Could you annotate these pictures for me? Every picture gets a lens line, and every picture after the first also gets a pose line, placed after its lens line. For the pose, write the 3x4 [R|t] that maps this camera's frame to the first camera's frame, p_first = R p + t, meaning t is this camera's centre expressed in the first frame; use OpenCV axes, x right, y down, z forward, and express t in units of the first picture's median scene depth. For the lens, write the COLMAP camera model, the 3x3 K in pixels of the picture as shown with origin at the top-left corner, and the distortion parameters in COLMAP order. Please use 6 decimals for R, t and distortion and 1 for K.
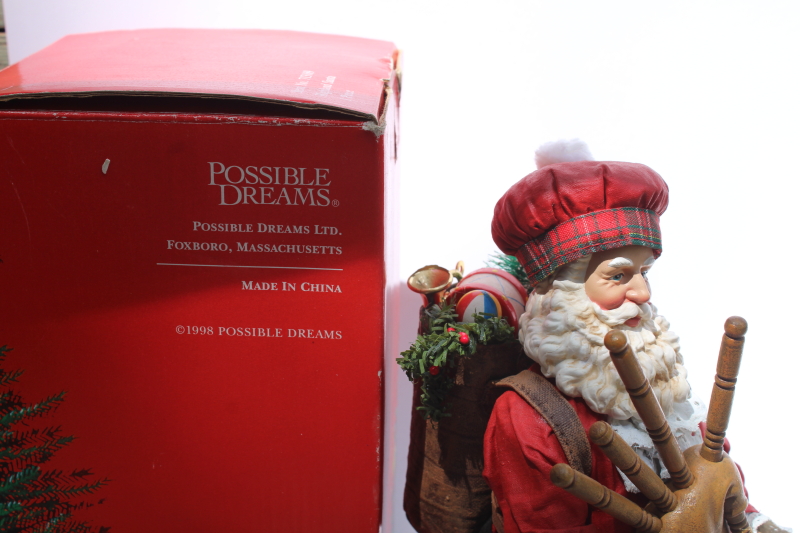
lens RADIAL K [[1218.7, 0, 400.0], [0, 1218.7, 266.5], [0, 0, 1]] dist [0.006059, 0.018010]
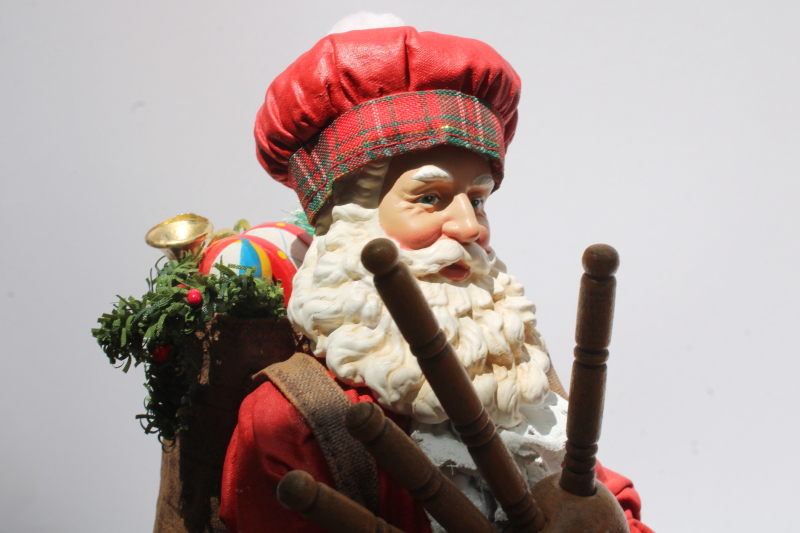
lens RADIAL K [[1218.7, 0, 400.0], [0, 1218.7, 266.5], [0, 0, 1]] dist [0.006059, 0.018010]
pose [[0.999557, 0.015700, -0.025274, 0.180169], [-0.019151, 0.989583, -0.142683, 0.135263], [0.022770, 0.143104, 0.989446, 0.371424]]
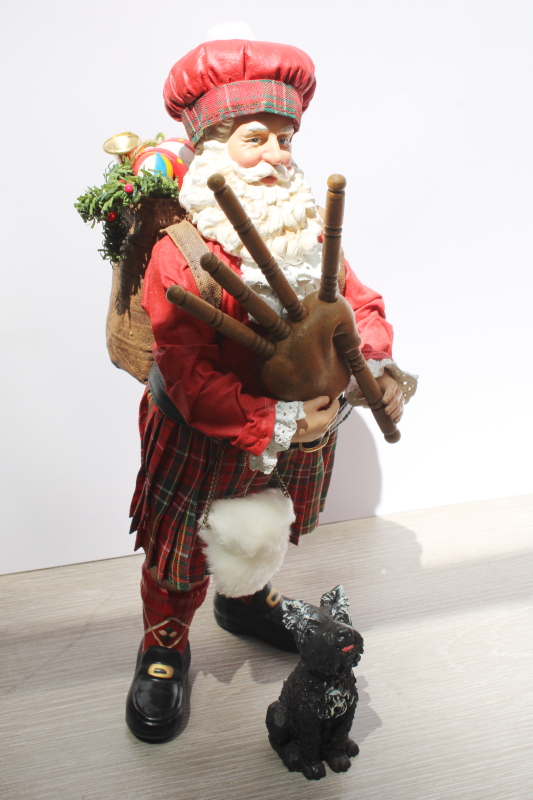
lens RADIAL K [[1218.7, 0, 265.7], [0, 1218.7, 342.3], [0, 0, 1]] dist [0.006059, 0.018010]
pose [[0.993879, 0.063595, -0.090338, 0.307037], [-0.056123, 0.994970, 0.082977, 0.104178], [0.095160, -0.077399, 0.992448, -0.178572]]
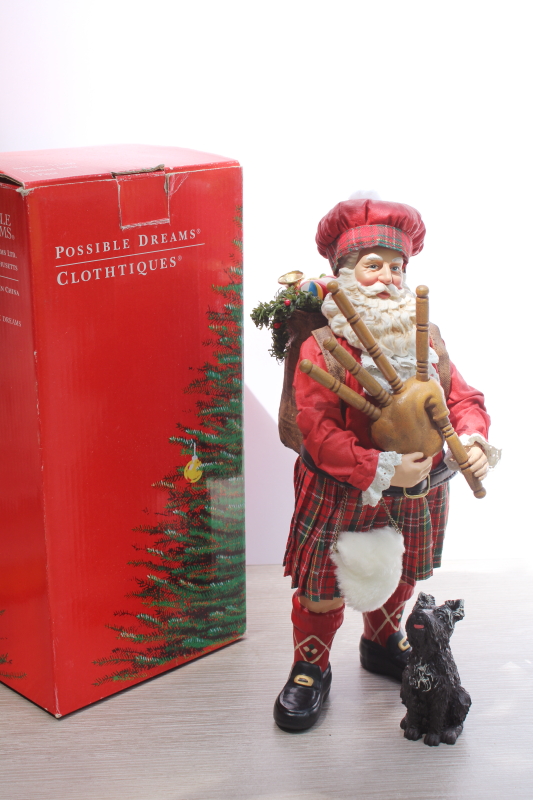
lens RADIAL K [[1218.7, 0, 265.7], [0, 1218.7, 342.3], [0, 0, 1]] dist [0.006059, 0.018010]
pose [[0.937883, 0.051525, -0.343106, 0.614985], [-0.092330, 0.990317, -0.103668, 0.295527], [0.334442, 0.128907, 0.933558, -0.581216]]
